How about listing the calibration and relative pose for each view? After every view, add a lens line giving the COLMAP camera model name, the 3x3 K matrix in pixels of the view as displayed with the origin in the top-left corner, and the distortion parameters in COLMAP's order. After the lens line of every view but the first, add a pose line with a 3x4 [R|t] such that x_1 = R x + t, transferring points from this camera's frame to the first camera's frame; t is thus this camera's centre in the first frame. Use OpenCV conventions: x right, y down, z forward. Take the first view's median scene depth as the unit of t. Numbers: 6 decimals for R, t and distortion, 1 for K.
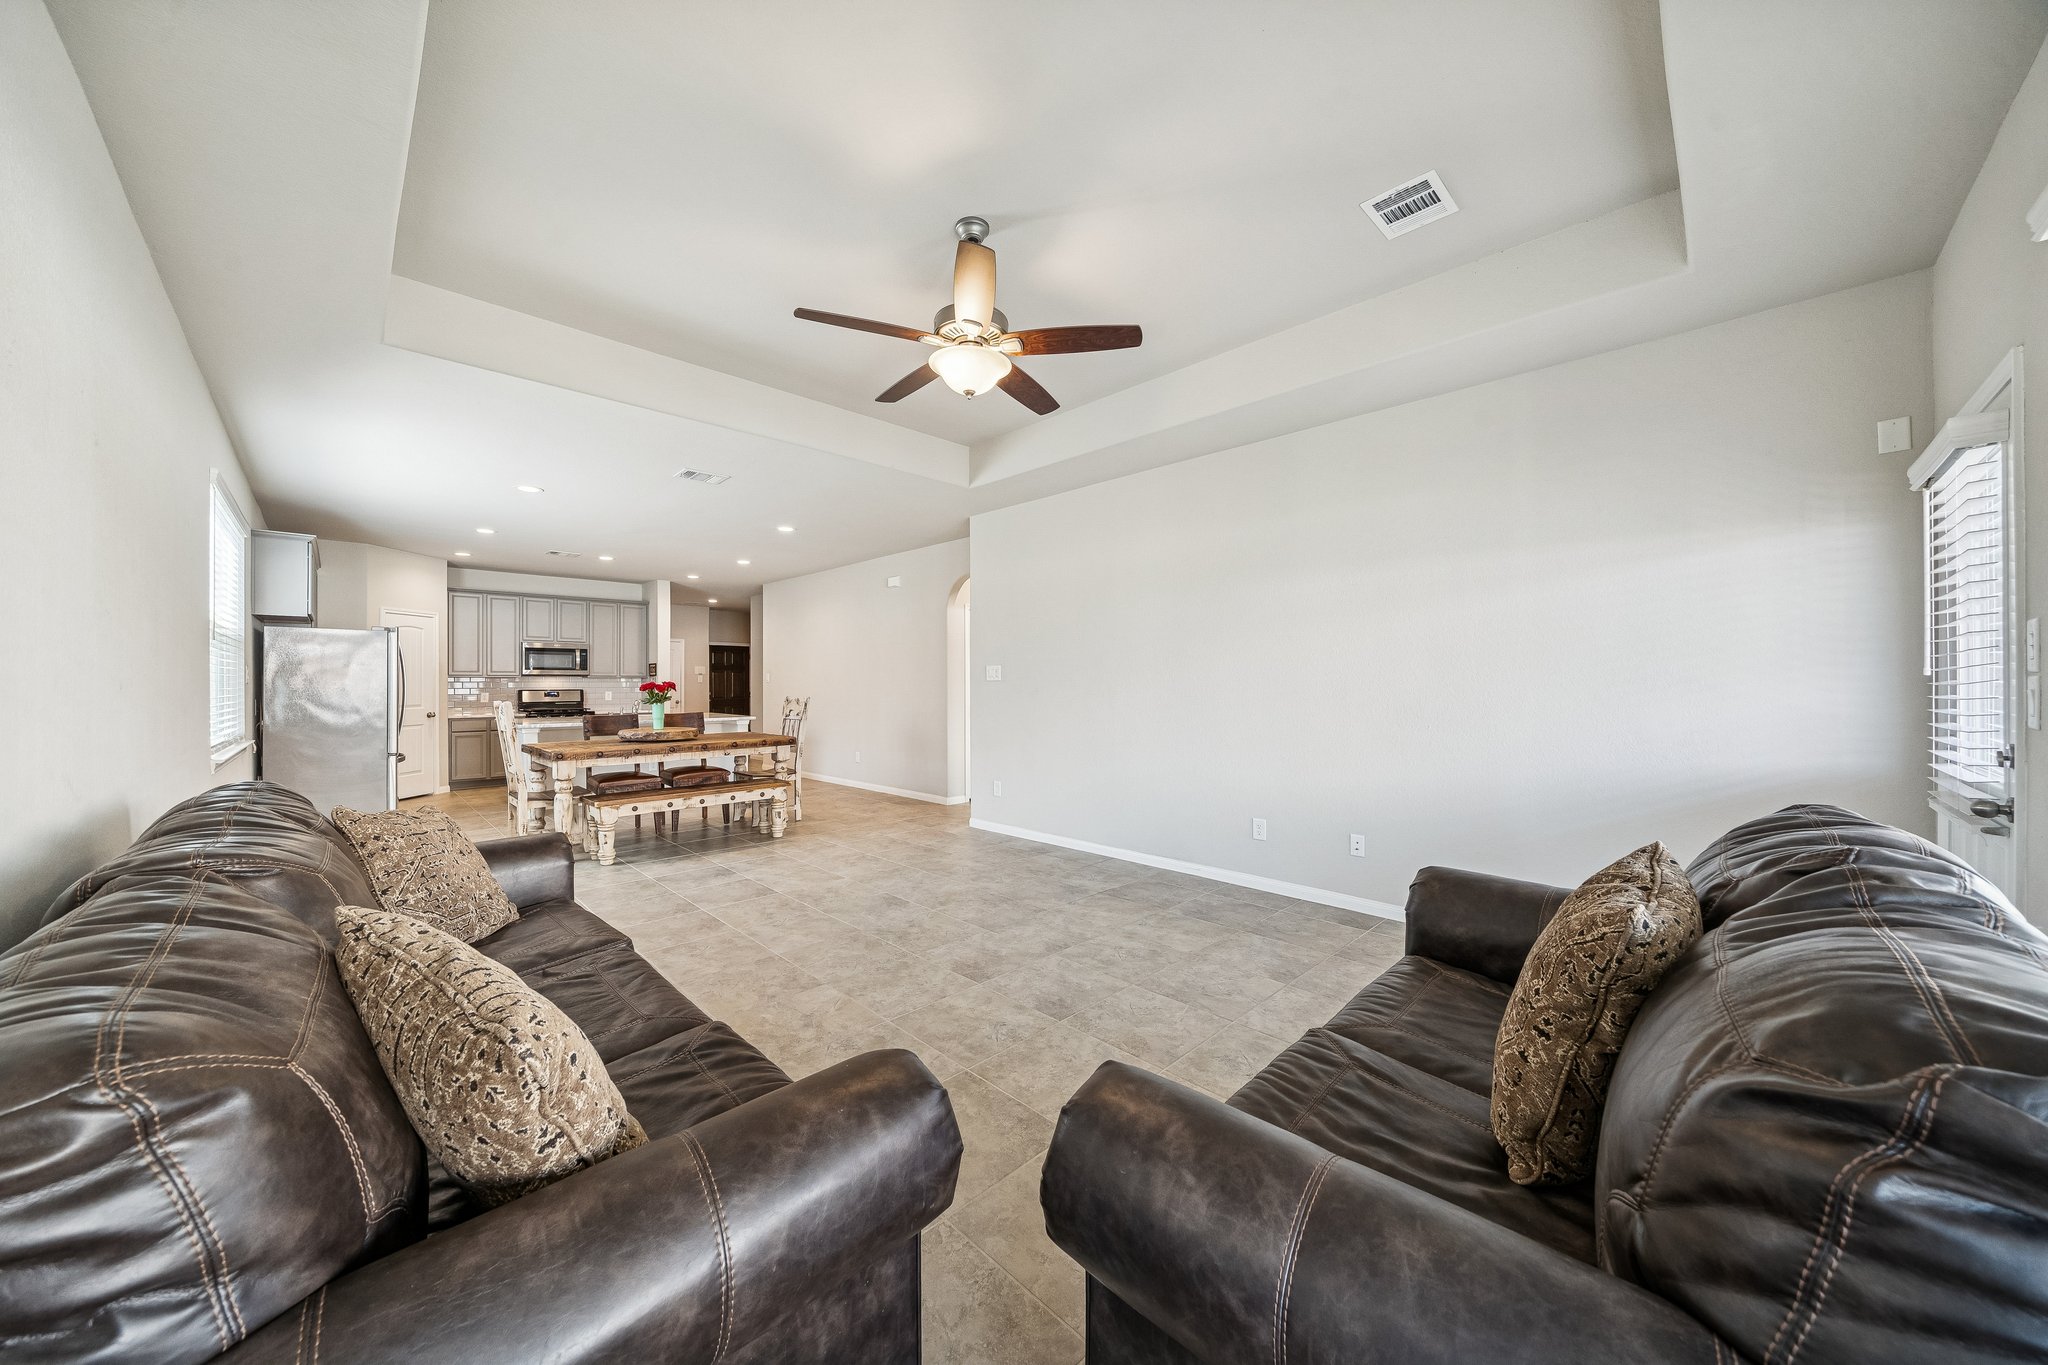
lens RADIAL K [[704.5, 0, 1015.6], [0, 704.5, 679.5], [0, 0, 1]] dist [-0.000703, -0.000106]
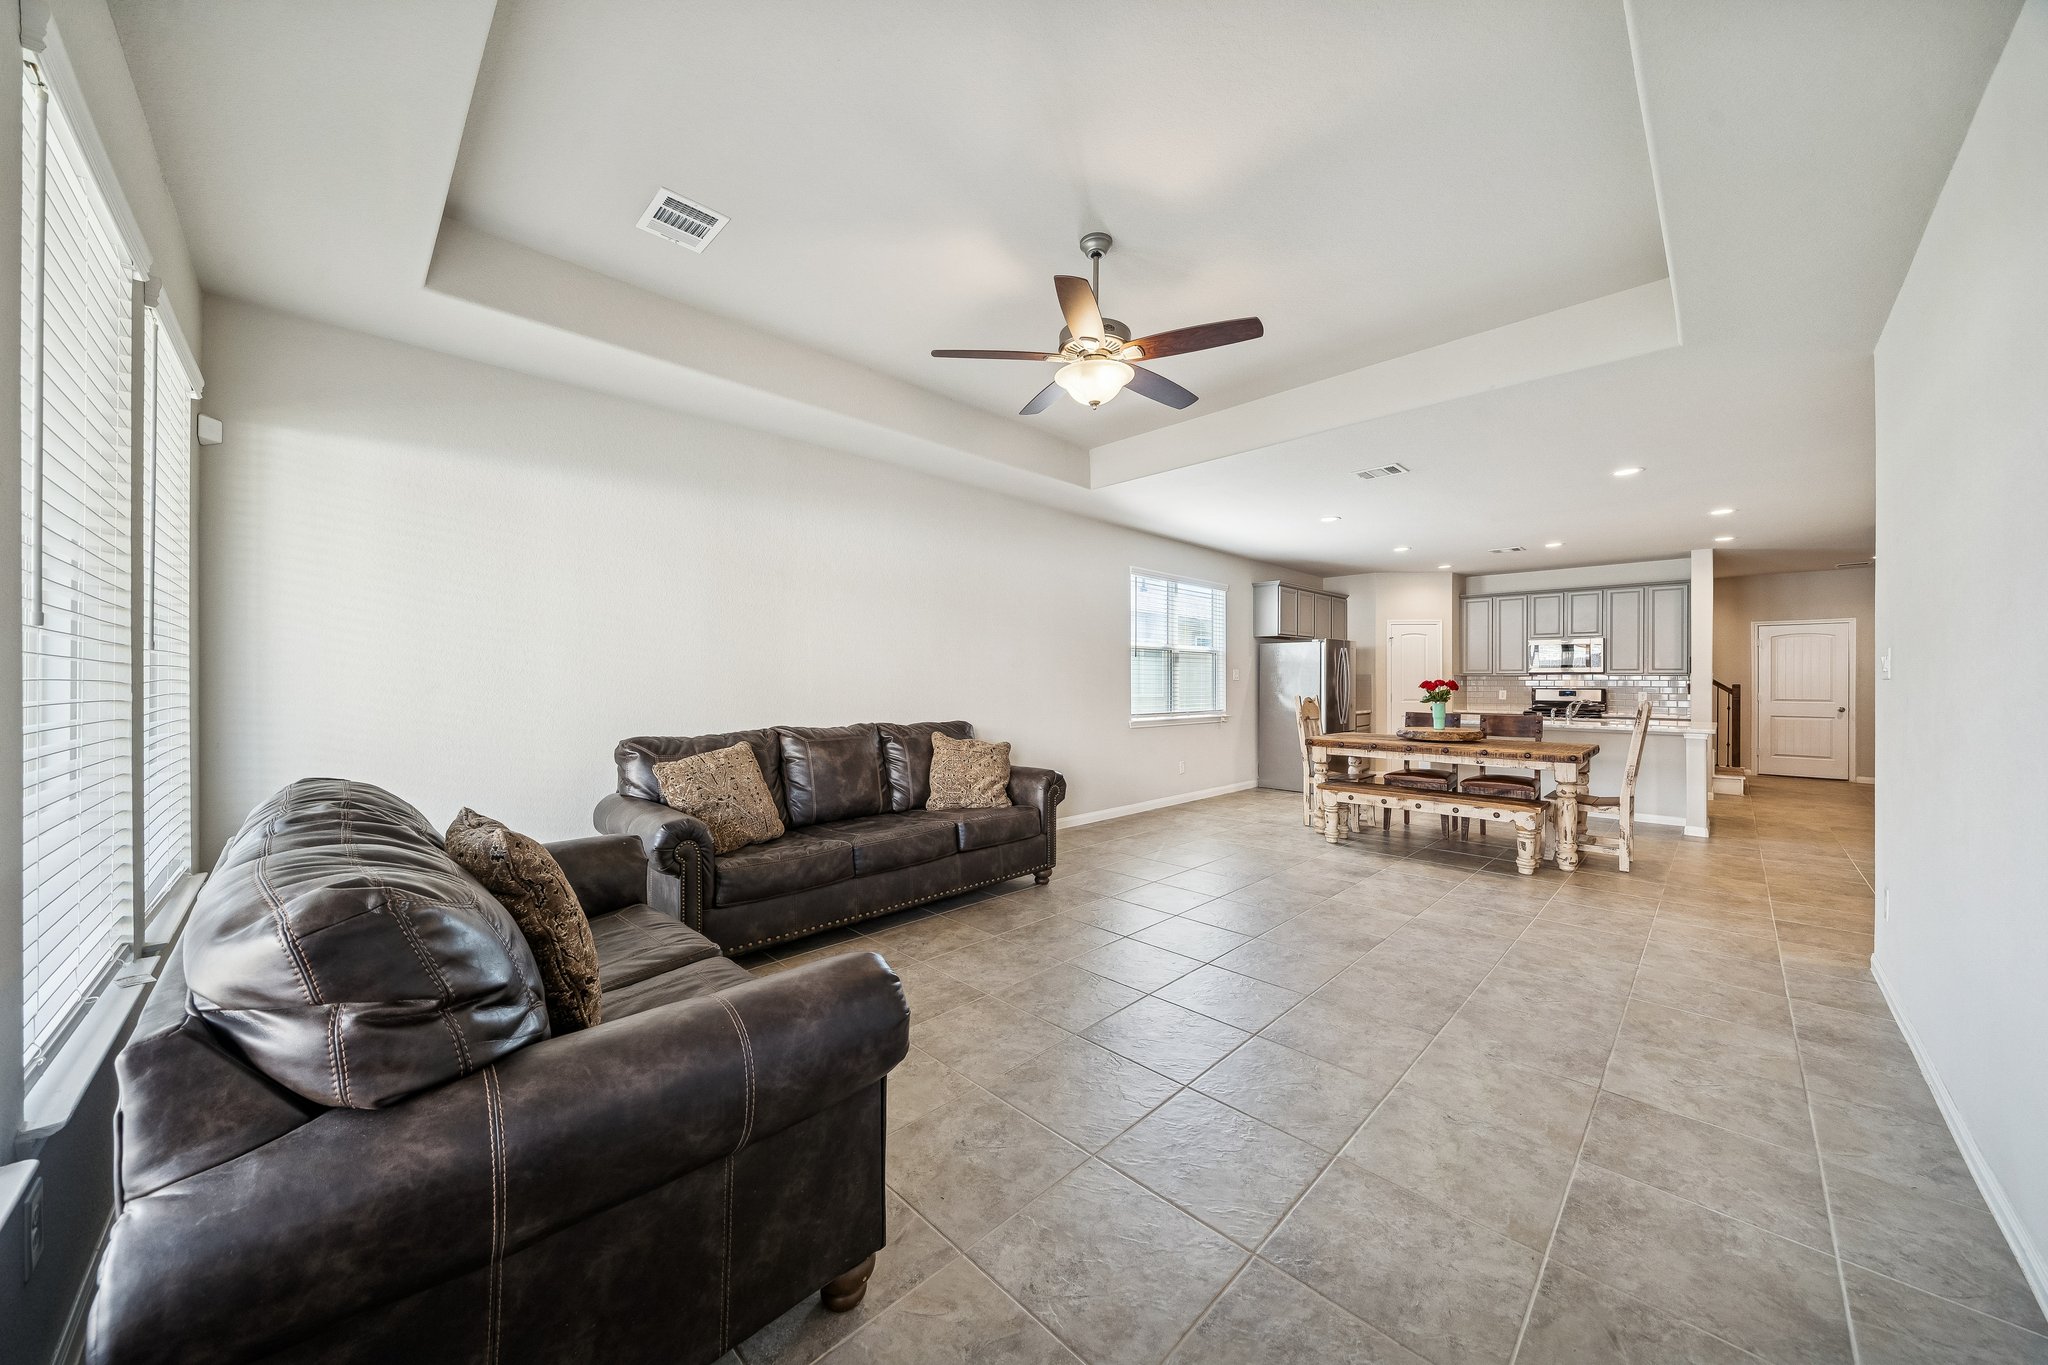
lens RADIAL K [[704.5, 0, 1015.3], [0, 704.5, 677.6], [0, 0, 1]] dist [-0.000703, -0.000106]
pose [[0.002900, -0.002383, -0.999993, 0.474821], [0.001552, 0.999996, -0.002379, 0.001350], [0.999995, -0.001545, 0.002904, 0.426962]]
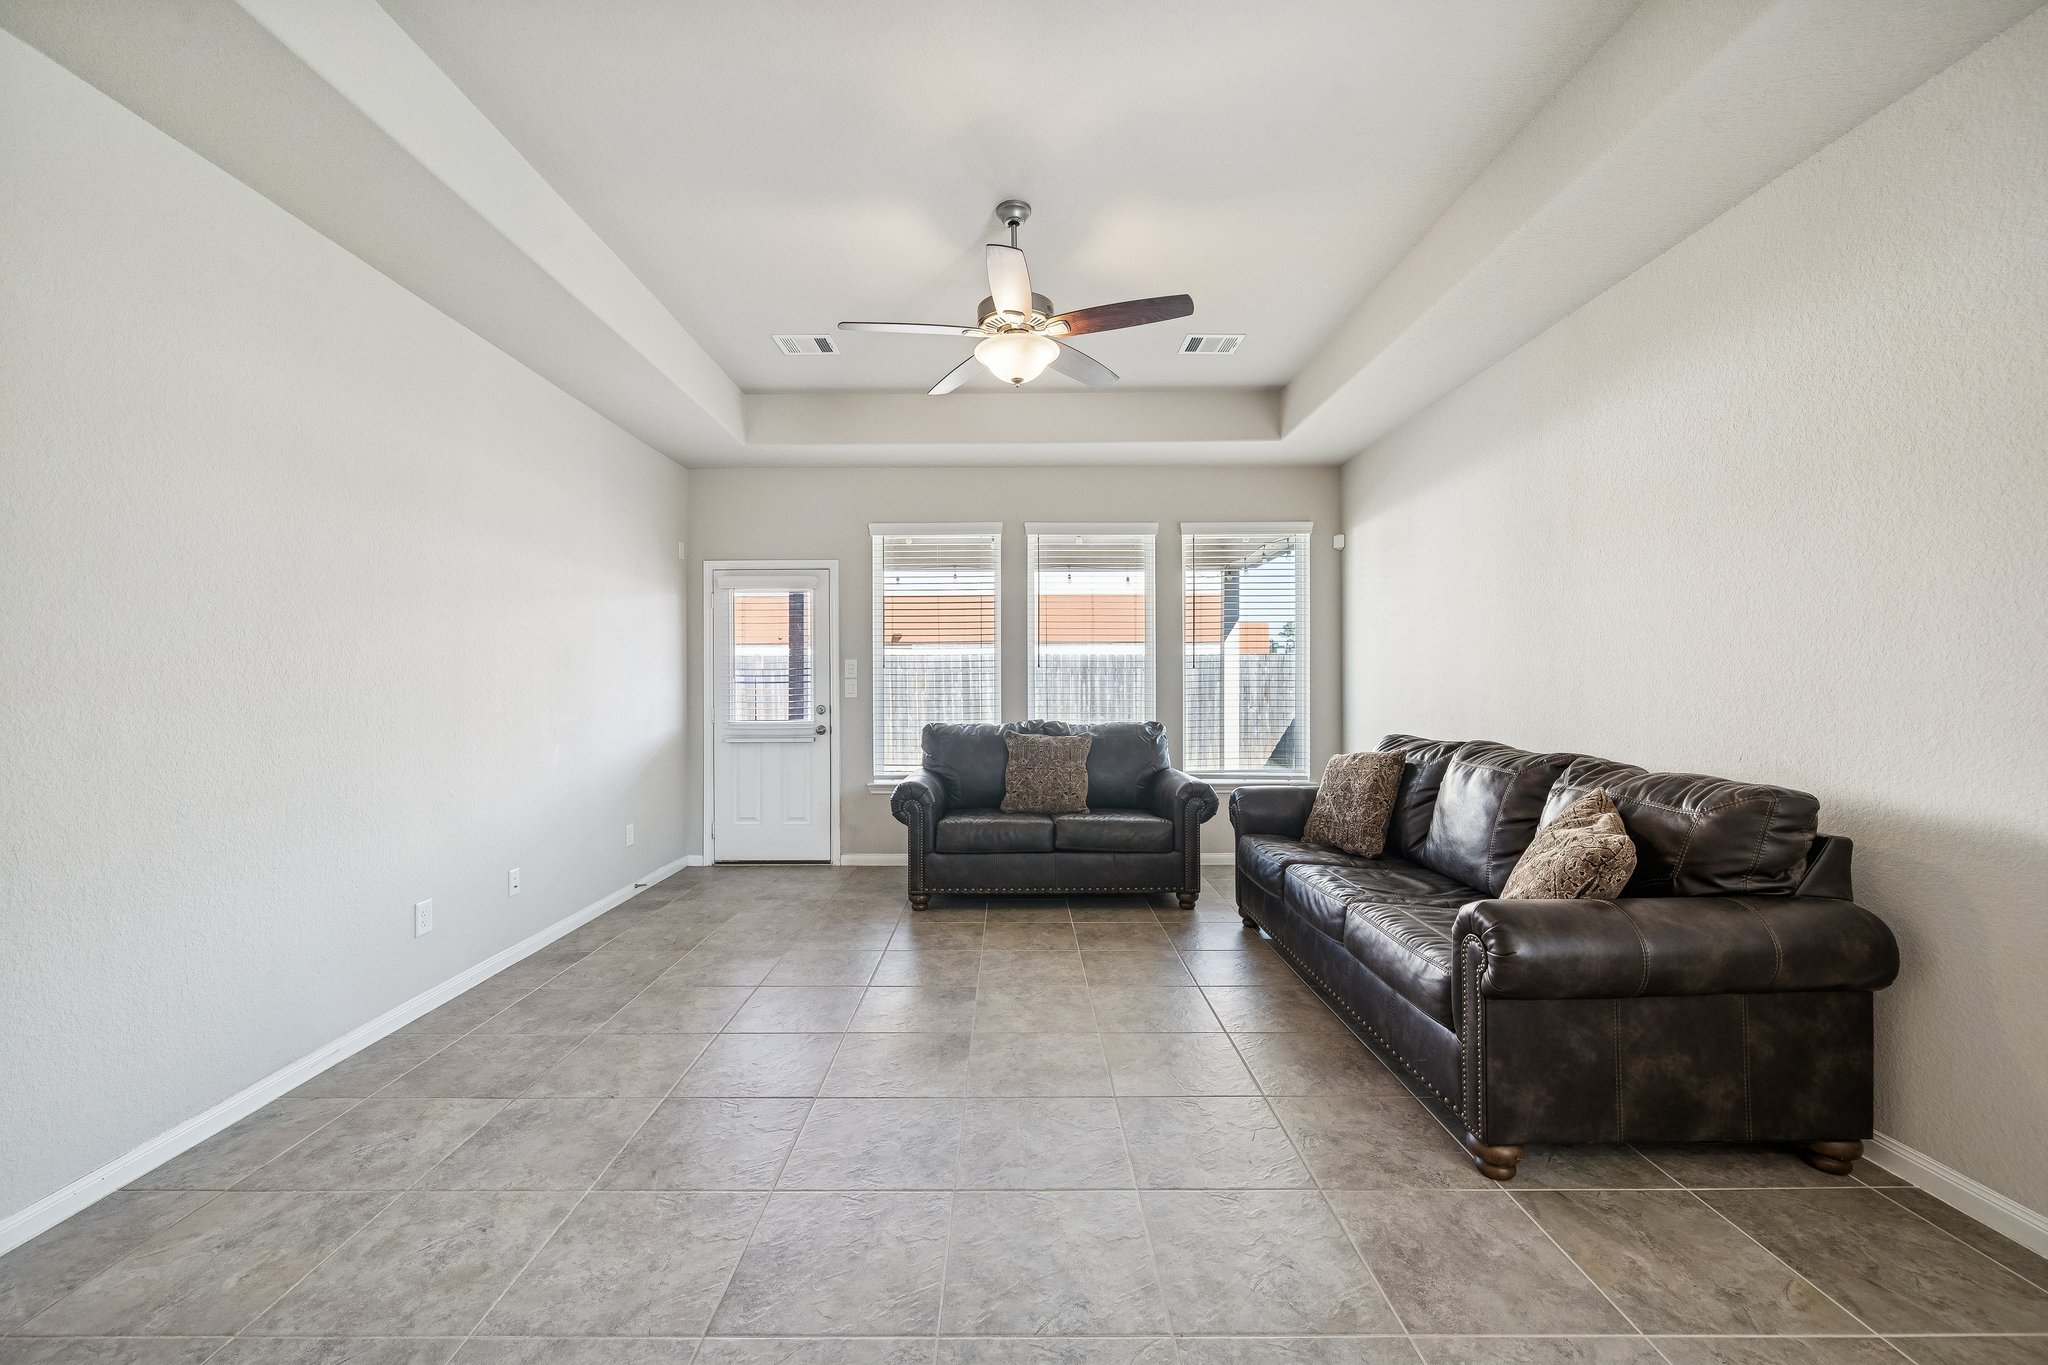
lens RADIAL K [[824.9, 0, 1015.3], [0, 824.9, 680.0], [0, 0, 1]] dist [-0.002297, -0.000298]
pose [[-0.718787, 0.005334, 0.695210, -0.410446], [0.001296, 0.999979, -0.006332, 0.005752], [-0.695229, -0.003651, -0.718779, 0.880043]]
